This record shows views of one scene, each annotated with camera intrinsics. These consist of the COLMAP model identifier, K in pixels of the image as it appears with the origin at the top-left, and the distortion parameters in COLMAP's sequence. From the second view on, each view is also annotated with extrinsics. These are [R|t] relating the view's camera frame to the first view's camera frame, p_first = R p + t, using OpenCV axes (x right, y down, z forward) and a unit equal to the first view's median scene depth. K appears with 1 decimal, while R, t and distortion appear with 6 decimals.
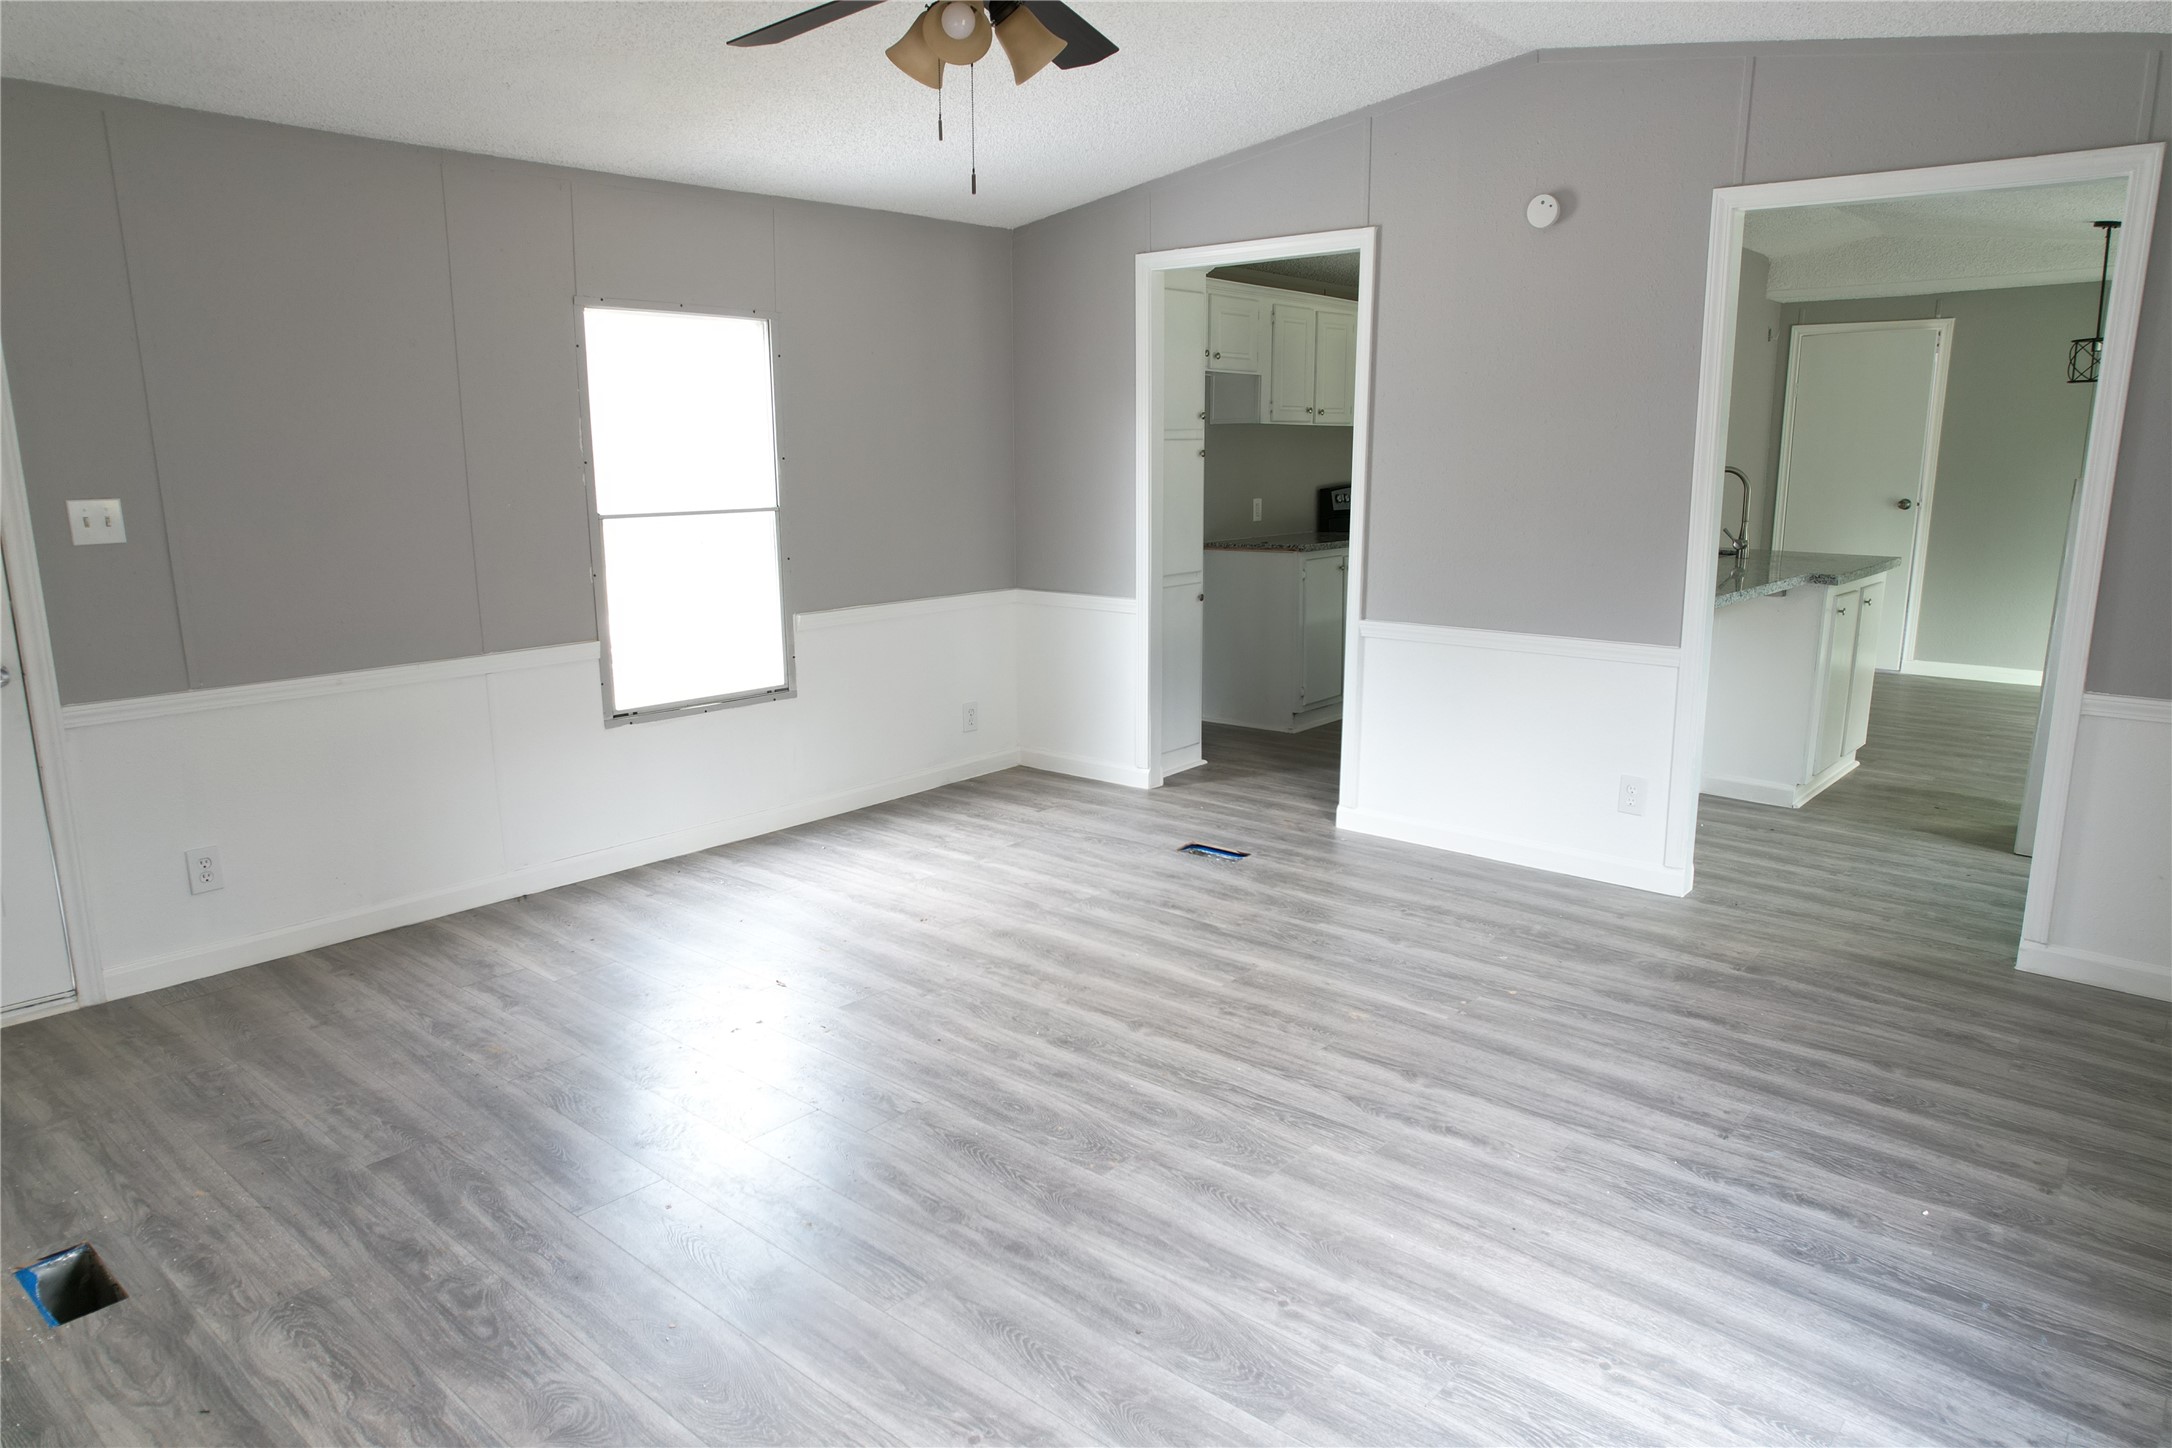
lens RADIAL K [[1377.3, 0, 1080.6], [0, 1377.3, 717.6], [0, 0, 1]] dist [-0.056360, 0.037663]
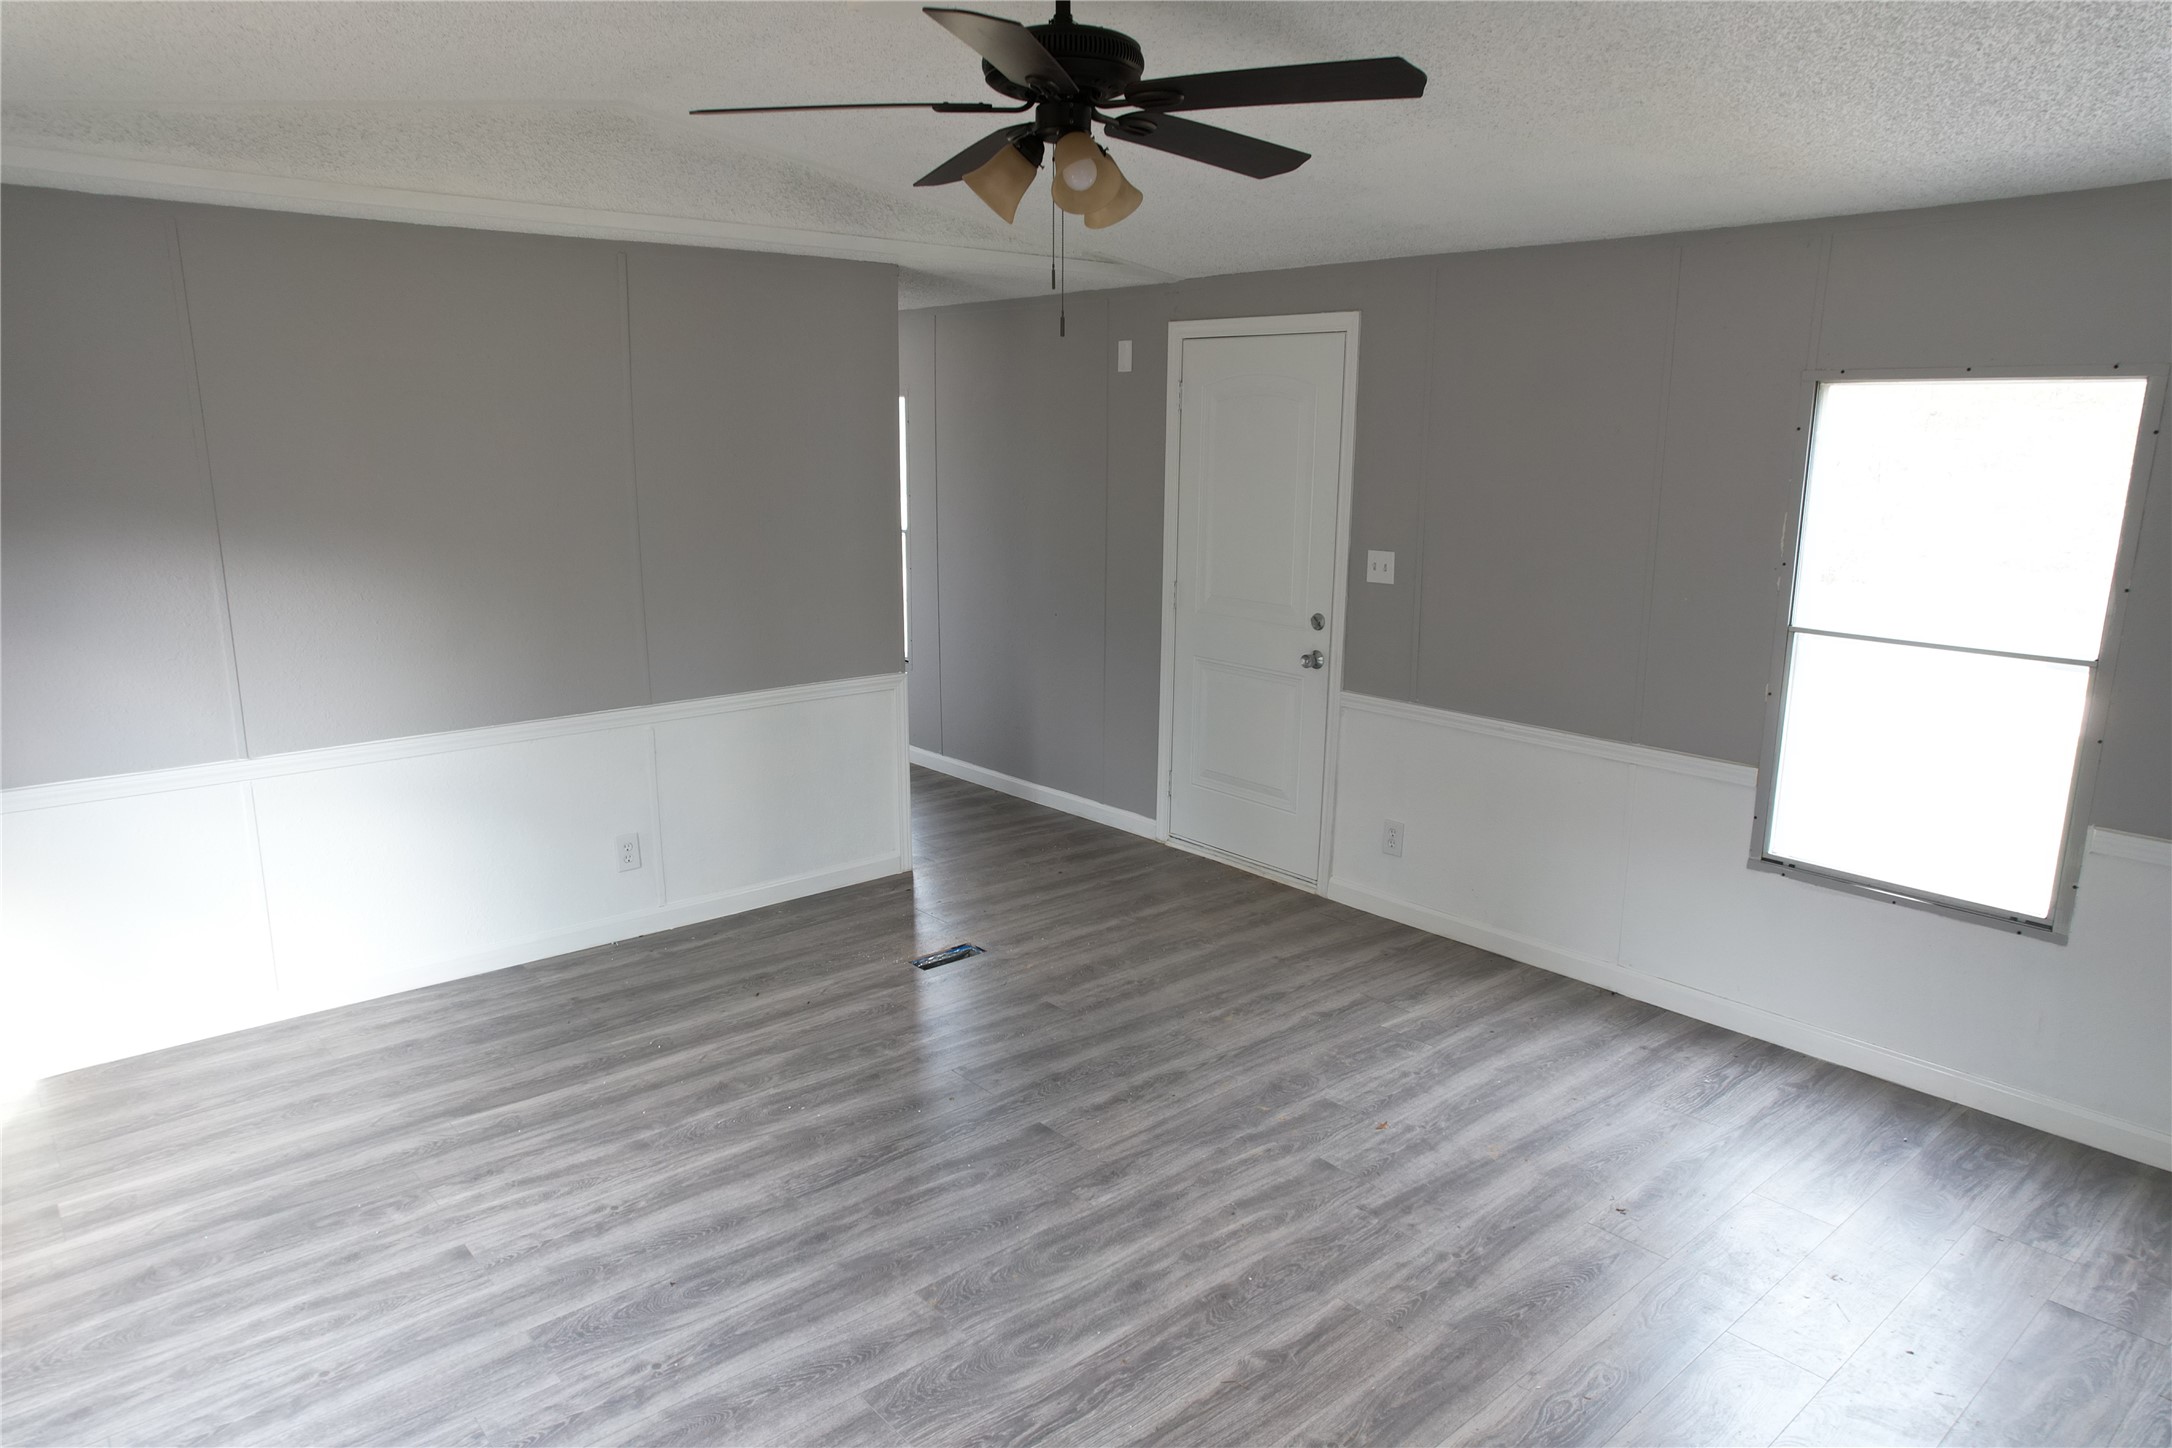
lens RADIAL K [[1377.3, 0, 1080.6], [0, 1377.3, 717.6], [0, 0, 1]] dist [-0.056360, 0.037663]
pose [[-0.133577, 0.208044, -0.968955, 0.696945], [-0.201215, 0.951660, 0.232070, -0.262512], [0.970397, 0.225967, -0.085259, 0.856769]]
